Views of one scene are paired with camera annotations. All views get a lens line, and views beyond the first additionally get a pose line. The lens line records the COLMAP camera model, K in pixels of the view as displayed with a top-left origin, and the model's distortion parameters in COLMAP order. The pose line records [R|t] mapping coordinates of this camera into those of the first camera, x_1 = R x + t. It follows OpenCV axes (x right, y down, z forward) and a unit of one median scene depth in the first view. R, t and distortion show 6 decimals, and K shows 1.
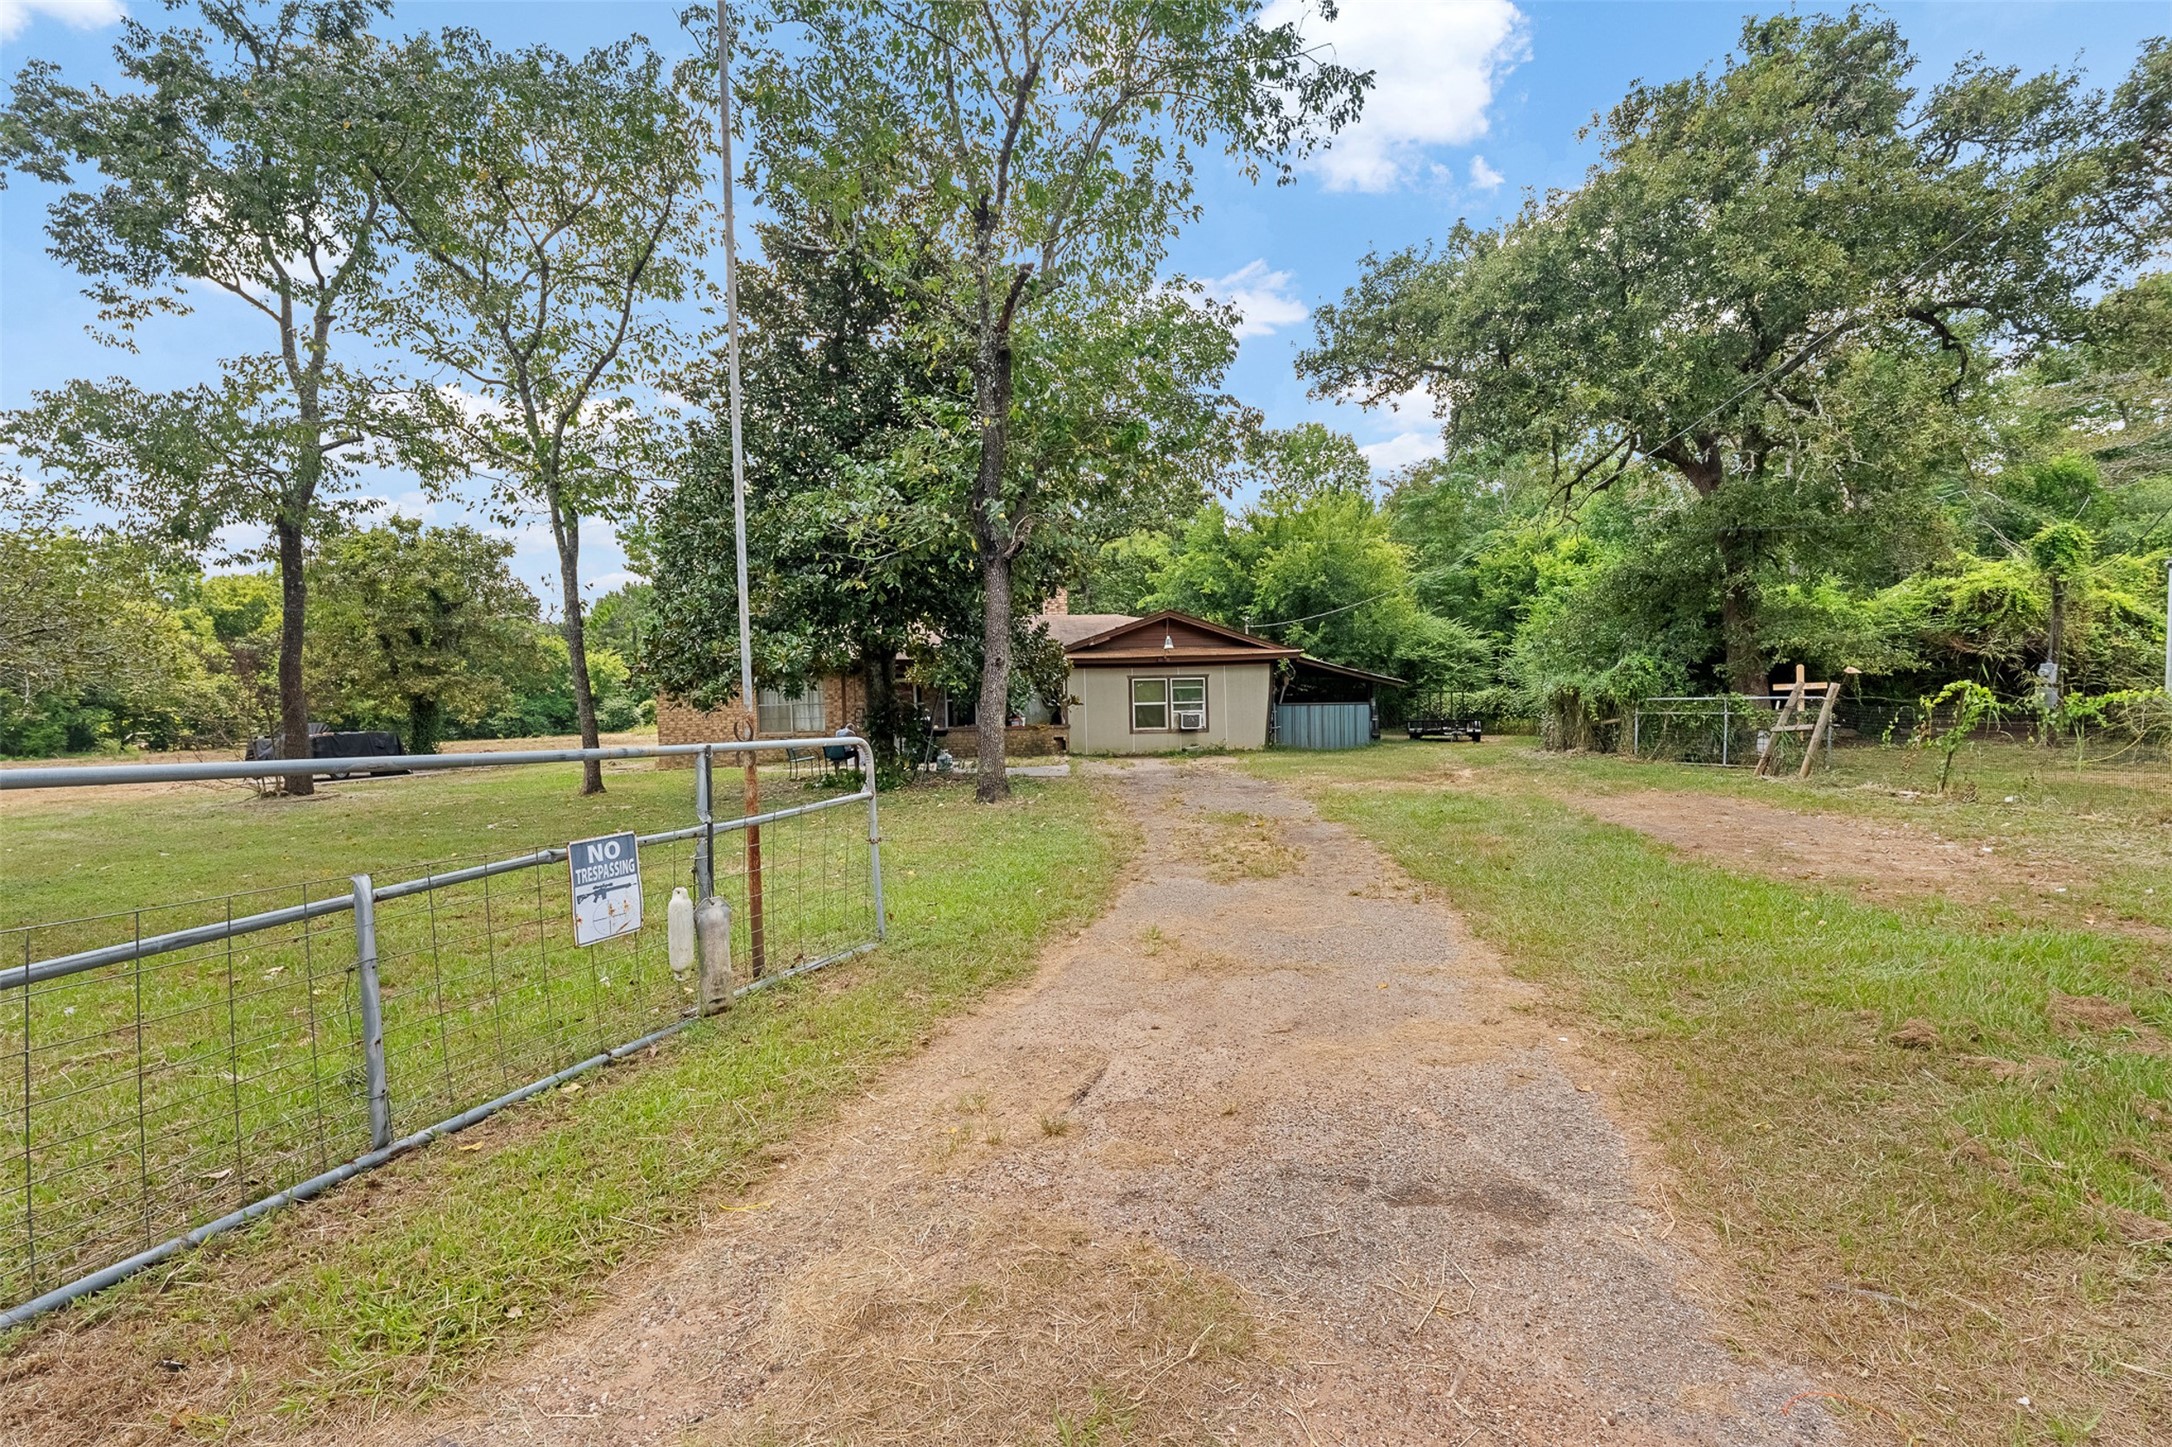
lens RADIAL K [[890.9, 0, 1082.2], [0, 890.9, 722.2], [0, 0, 1]] dist [-0.002465, 0.000195]
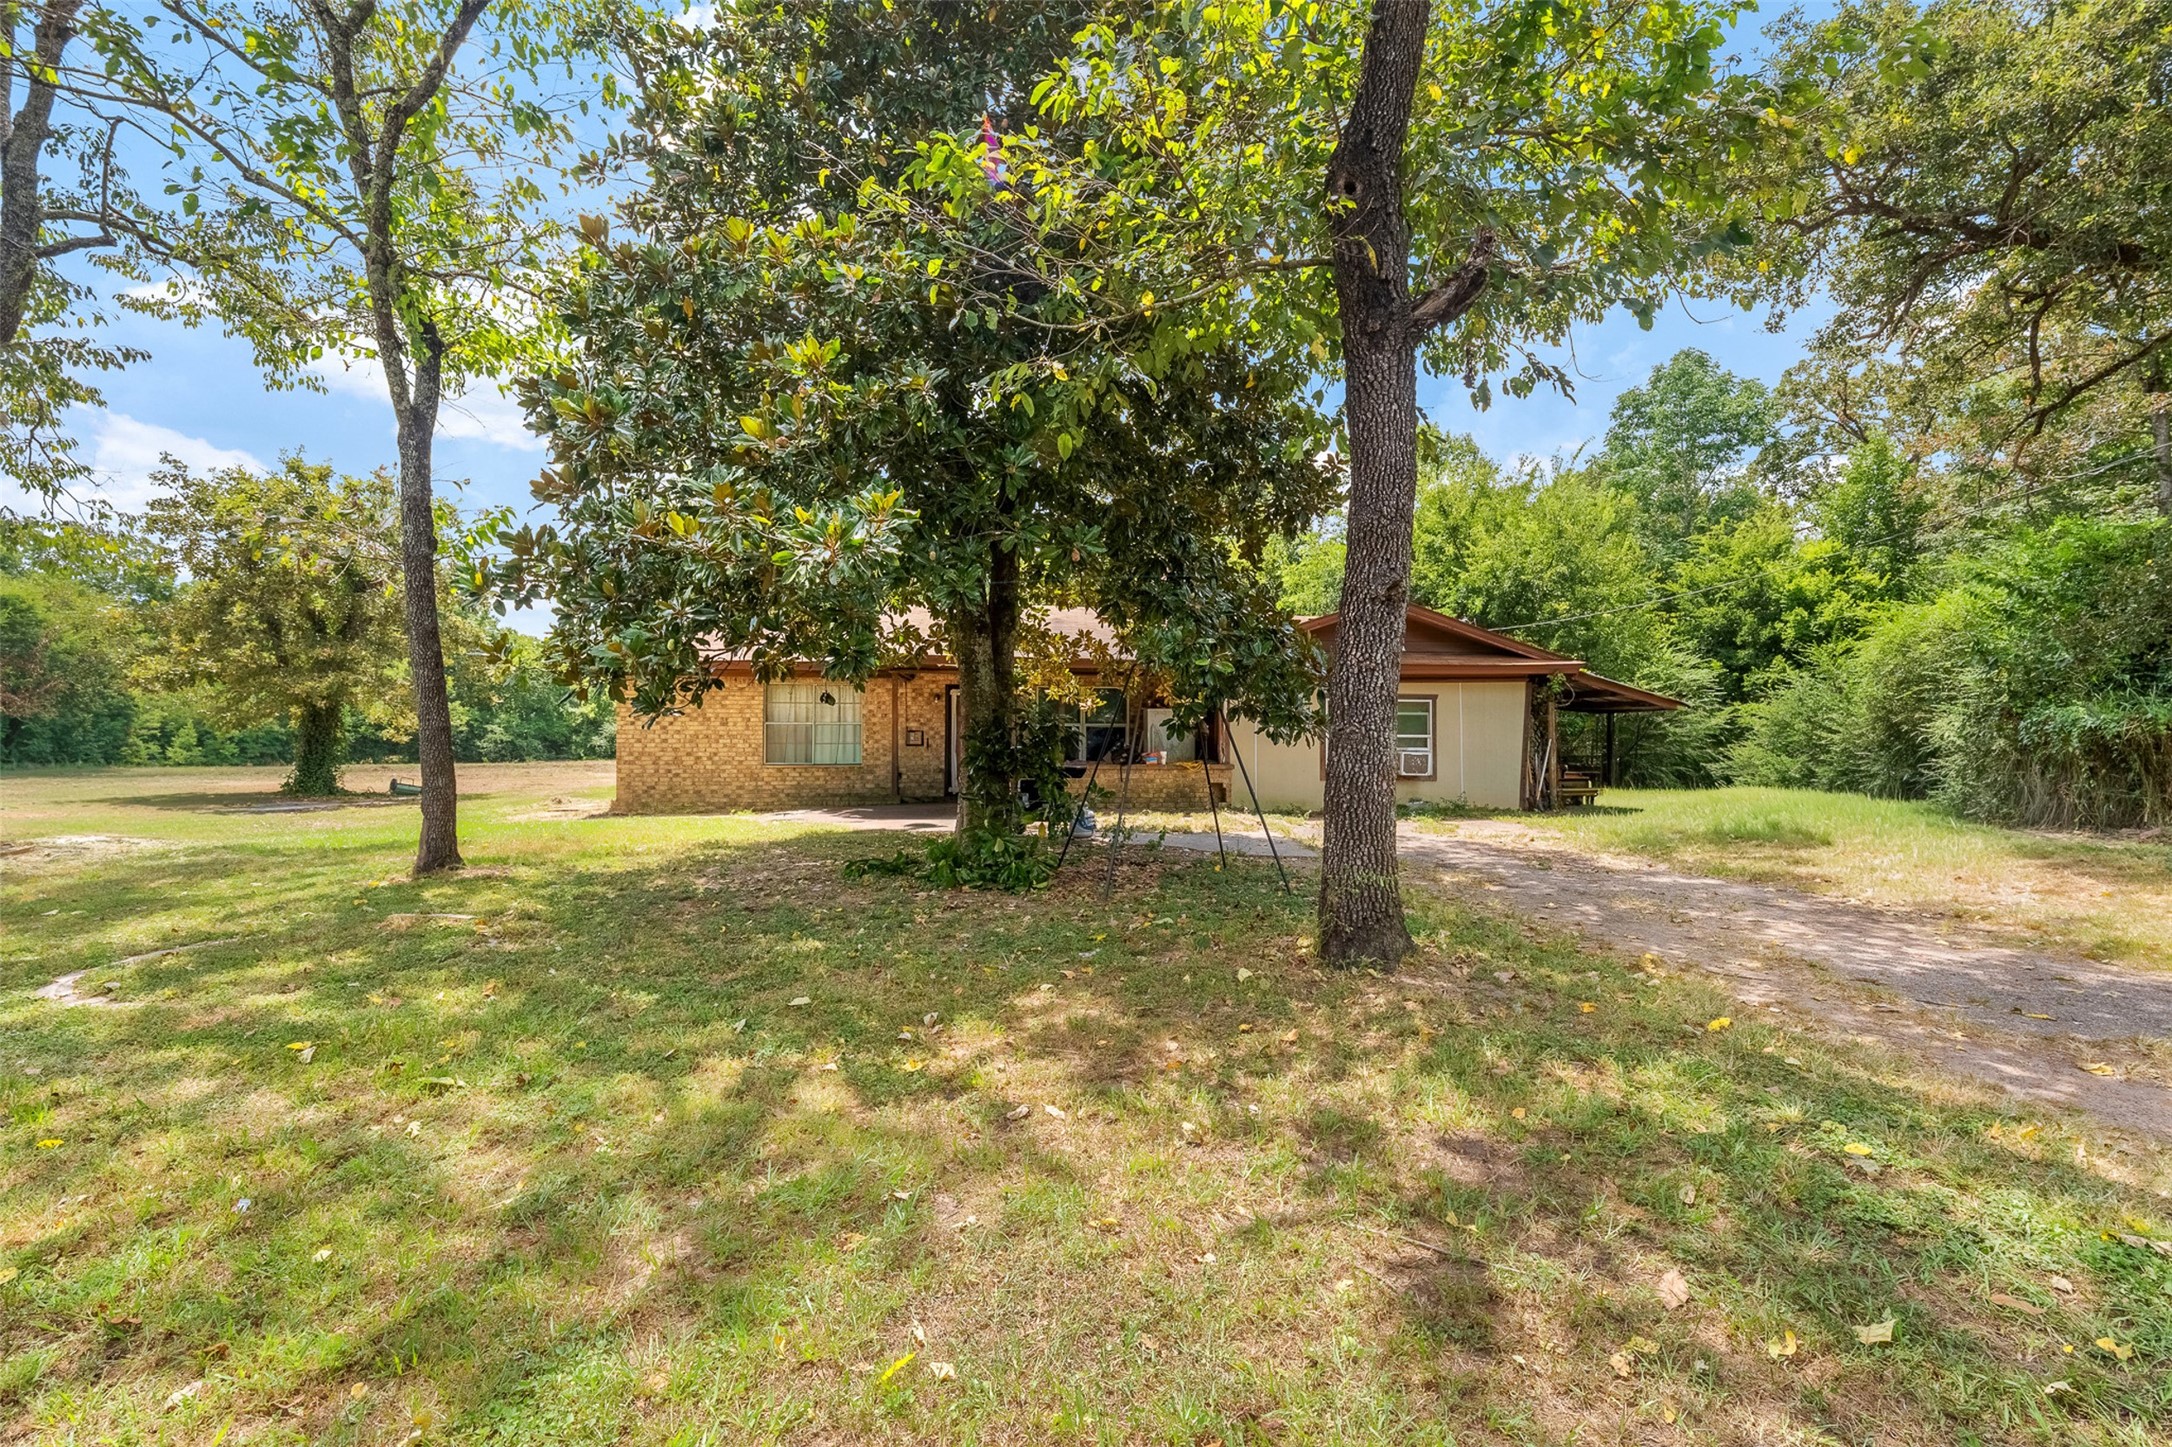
lens RADIAL K [[890.9, 0, 1083.3], [0, 890.9, 725.8], [0, 0, 1]] dist [-0.002465, 0.000195]
pose [[0.999570, 0.027776, -0.009392, -0.092101], [-0.028147, 0.998721, -0.041999, 0.004063], [0.008214, 0.042245, 0.999074, 0.257693]]
